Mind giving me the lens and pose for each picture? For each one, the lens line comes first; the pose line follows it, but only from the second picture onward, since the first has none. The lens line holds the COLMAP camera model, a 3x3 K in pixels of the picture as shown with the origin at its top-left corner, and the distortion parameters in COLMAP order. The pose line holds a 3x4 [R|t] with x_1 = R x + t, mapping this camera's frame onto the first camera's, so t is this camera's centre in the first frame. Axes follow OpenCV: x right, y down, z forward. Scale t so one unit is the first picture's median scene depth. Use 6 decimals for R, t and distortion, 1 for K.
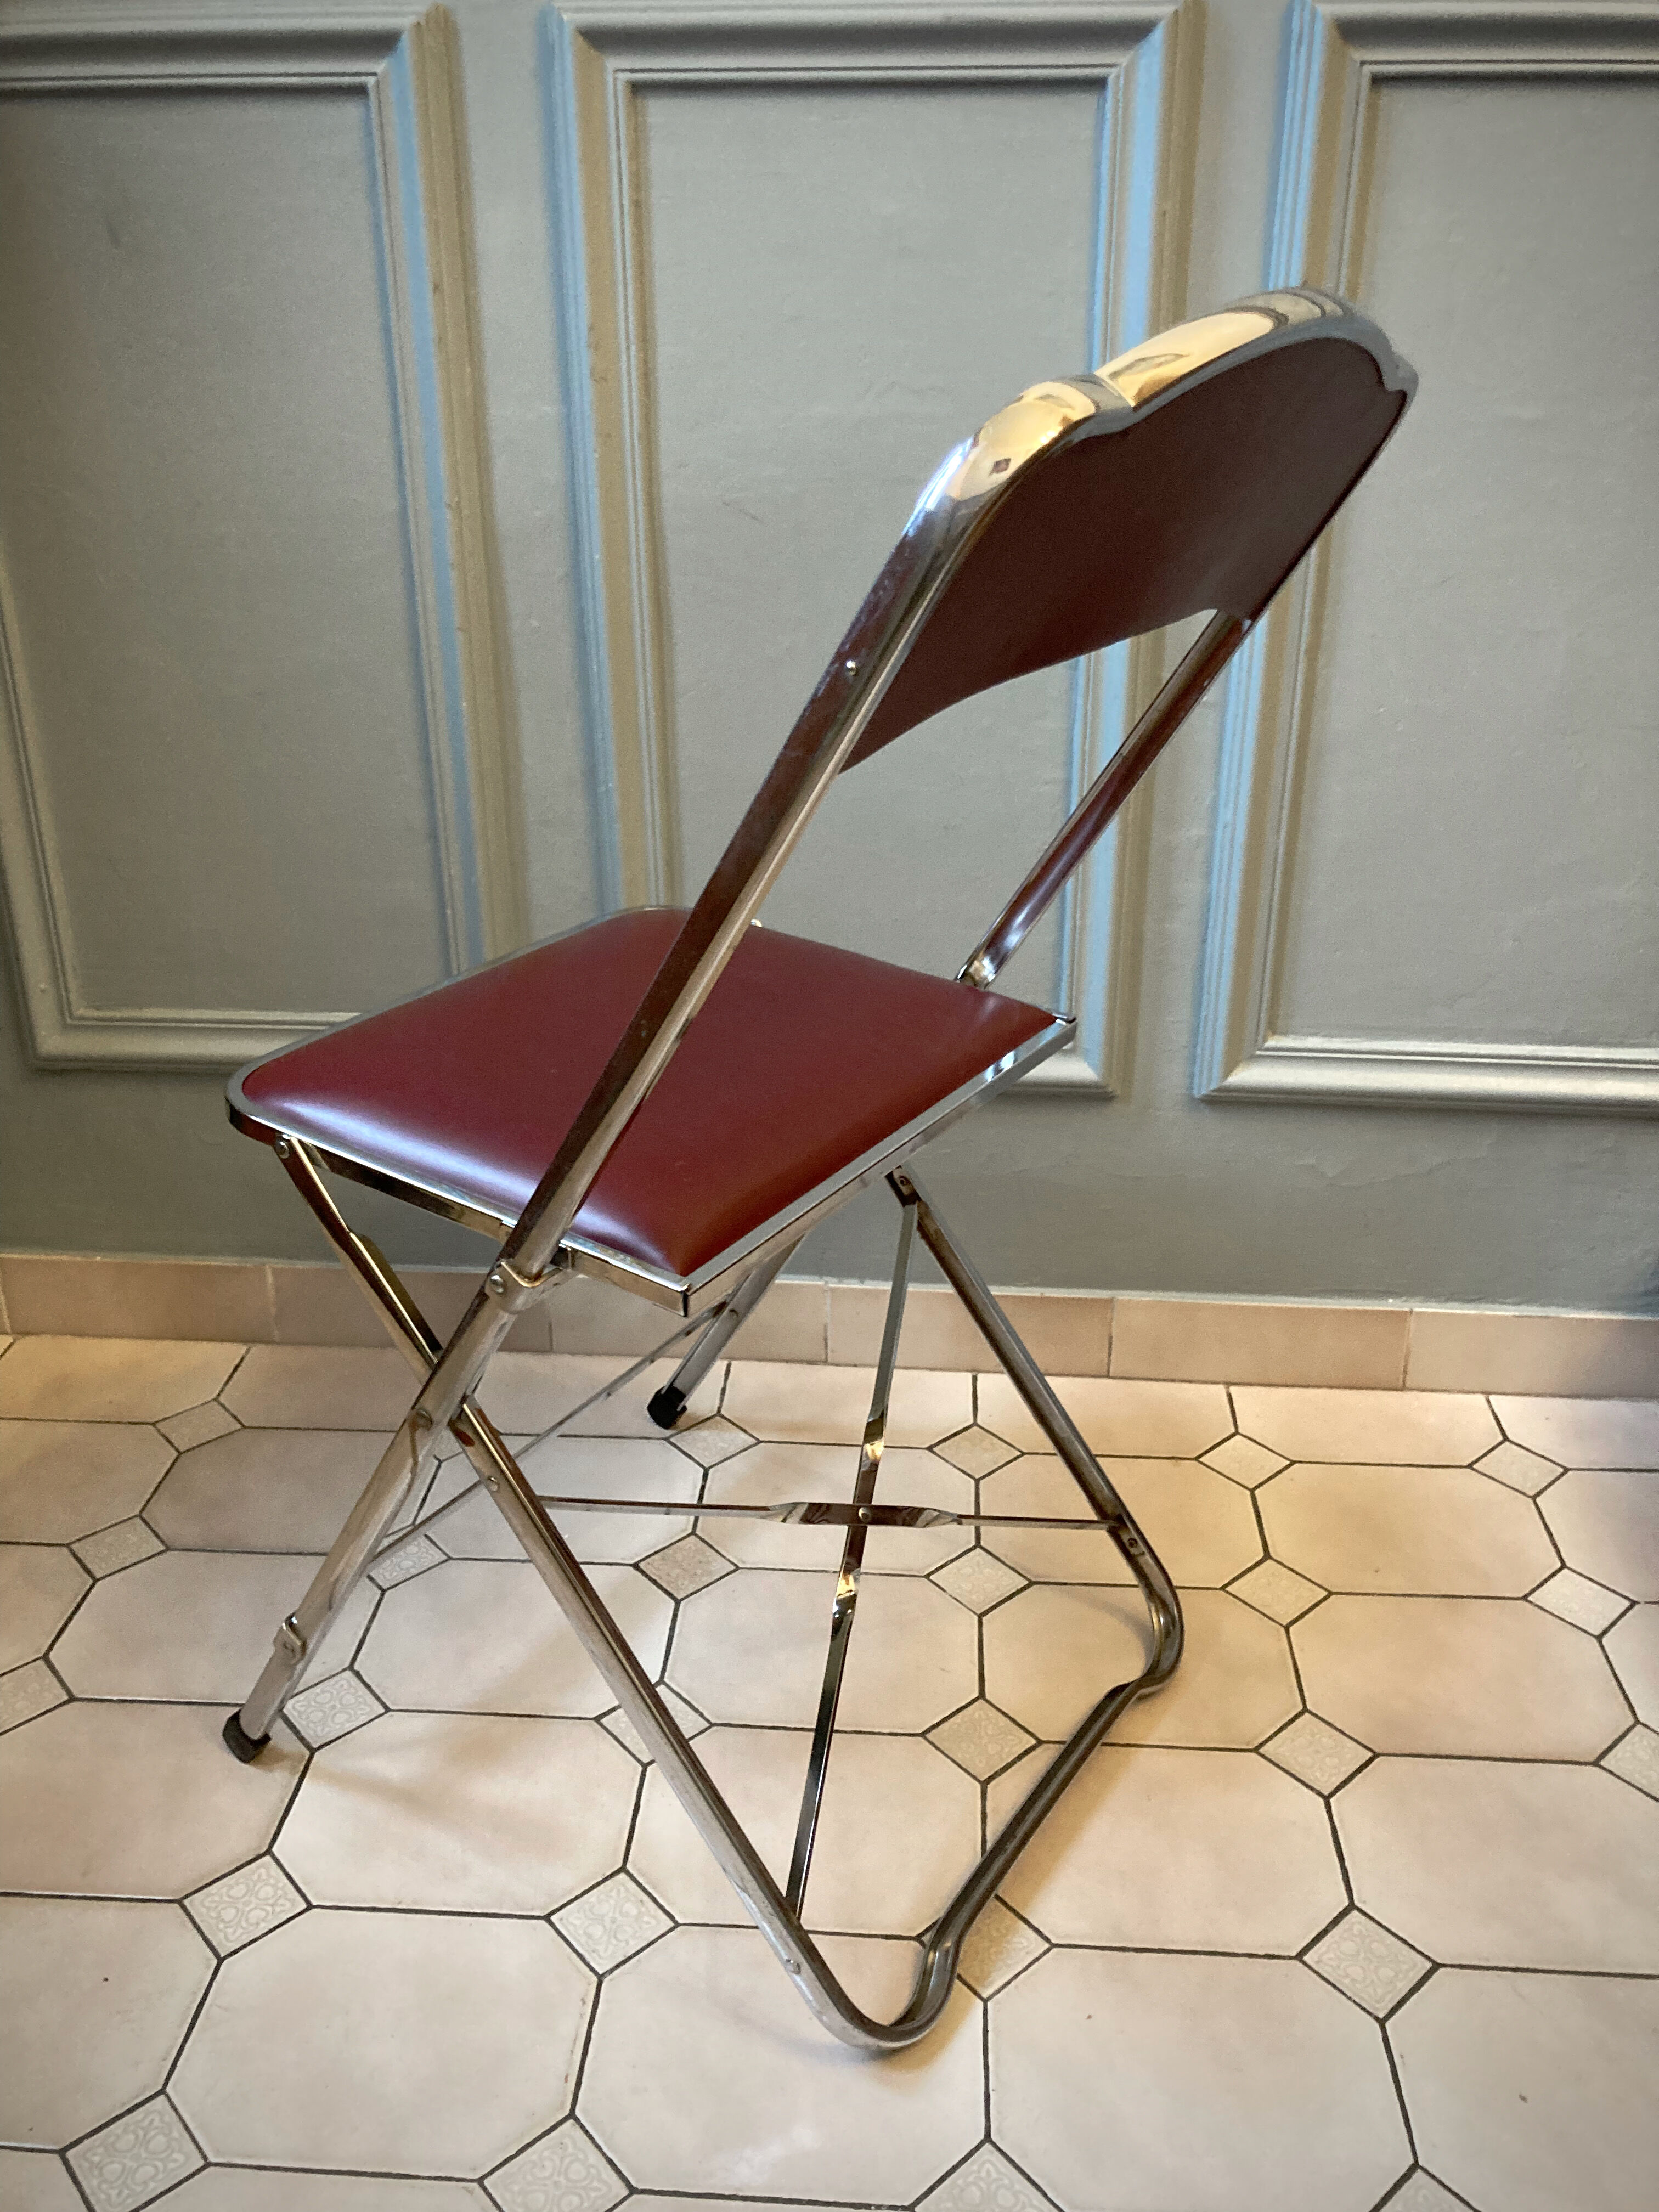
lens RADIAL K [[1822.8, 0, 830.3], [0, 1822.8, 1110.2], [0, 0, 1]] dist [-0.002639, 0.006202]
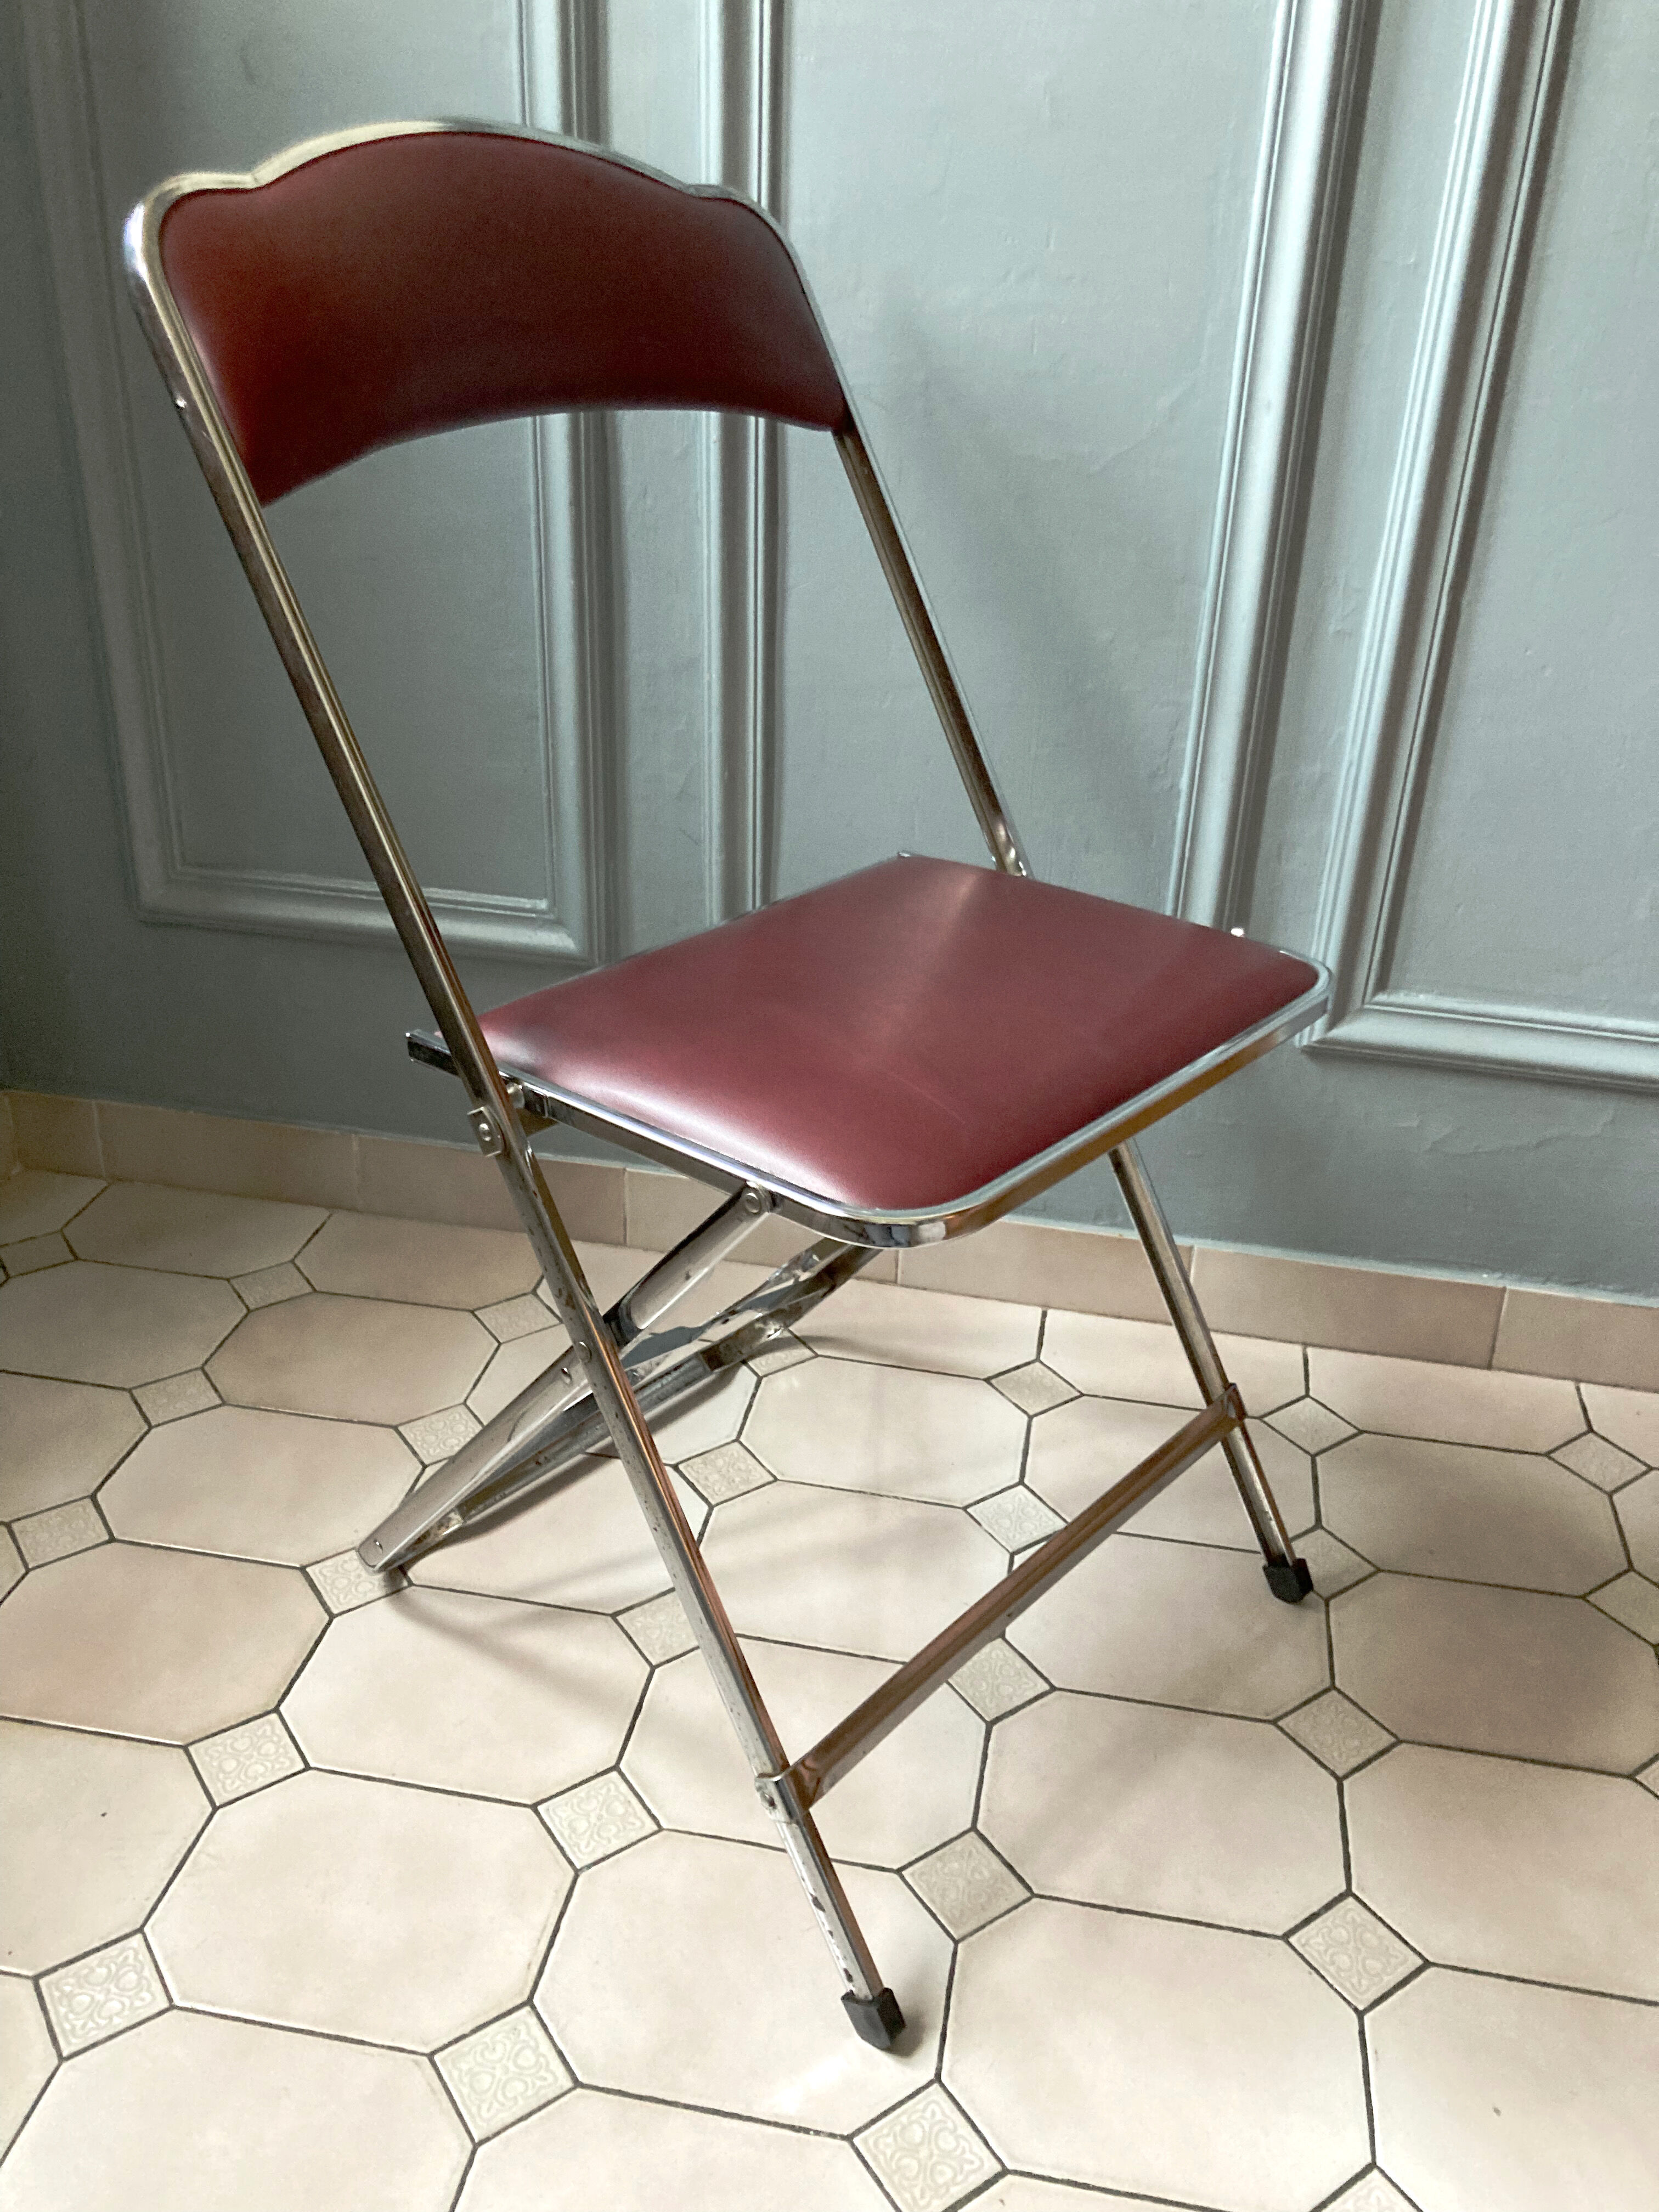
lens RADIAL K [[1820.7, 0, 845.2], [0, 1820.7, 1115.8], [0, 0, 1]] dist [-0.002738, 0.005281]
pose [[0.992969, 0.088002, -0.079177, 0.053969], [-0.083718, 0.994921, 0.055897, -0.005640], [0.083694, -0.048875, 0.995292, 0.029840]]
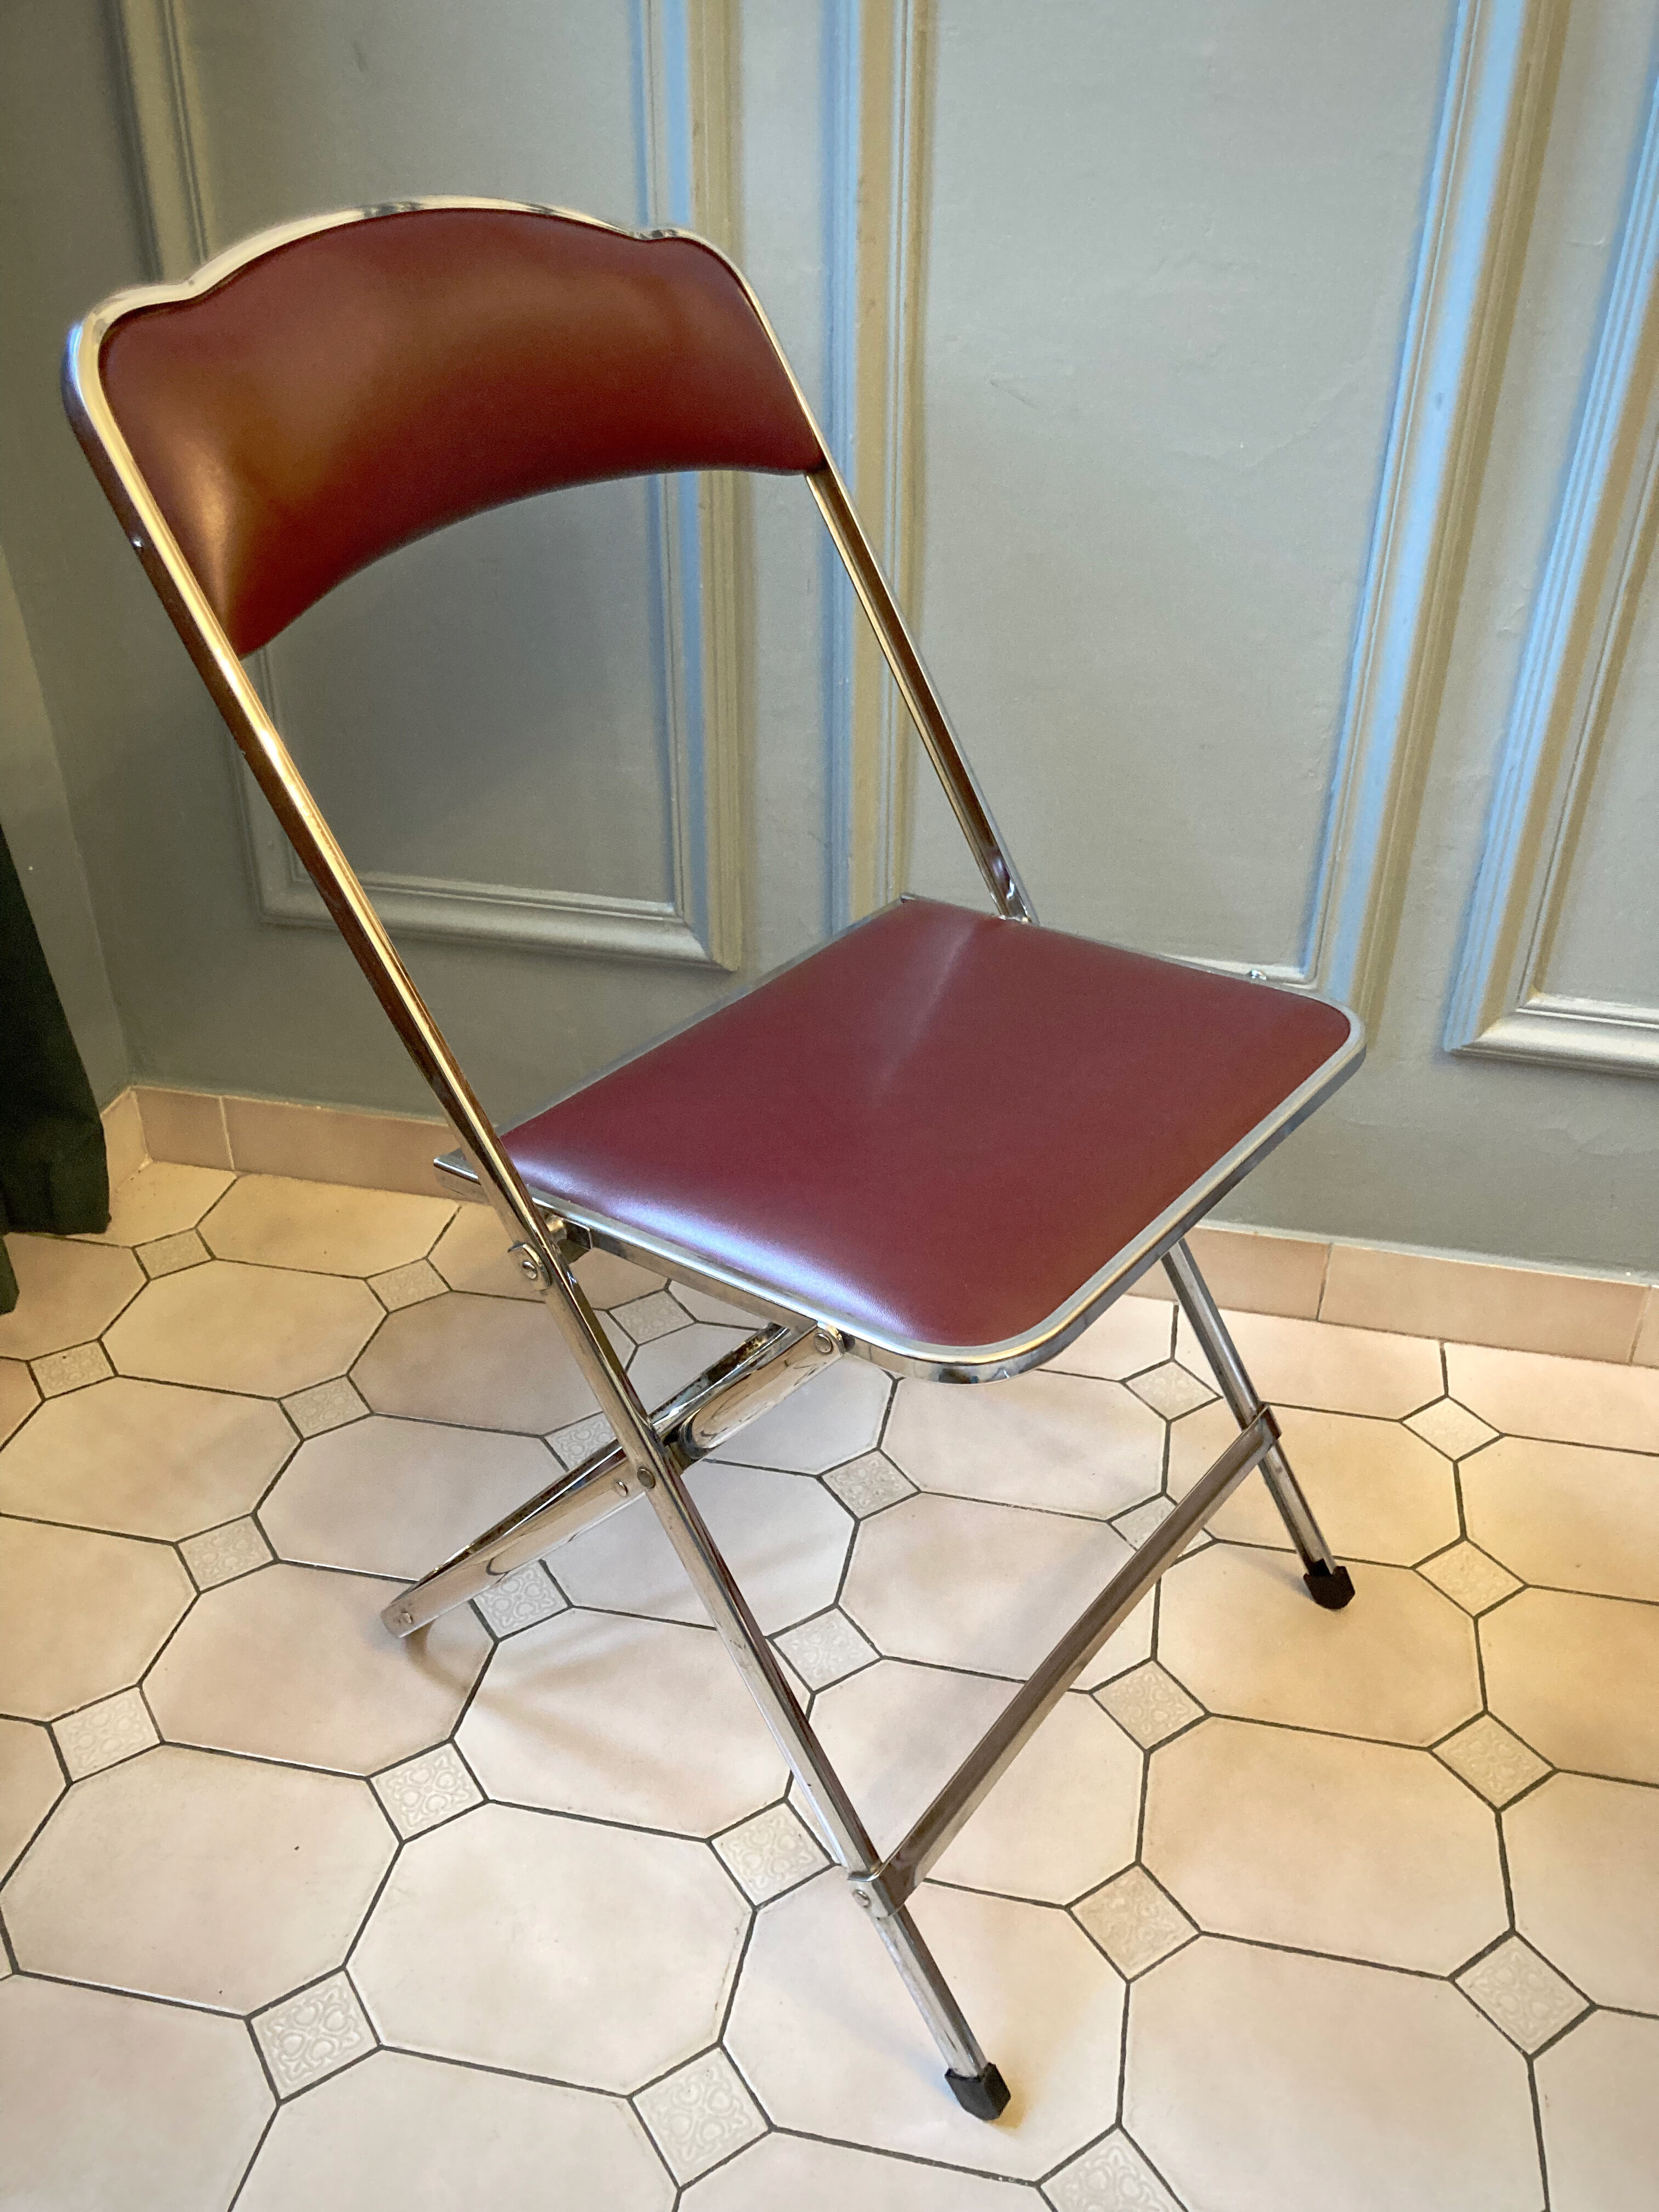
lens RADIAL K [[1817.3, 0, 837.2], [0, 1817.3, 1148.6], [0, 0, 1]] dist [-0.002609, 0.010819]
pose [[0.990753, 0.085685, -0.105201, -0.007379], [-0.069701, 0.986649, 0.147189, -0.089324], [0.116408, -0.138495, 0.983498, 0.043735]]
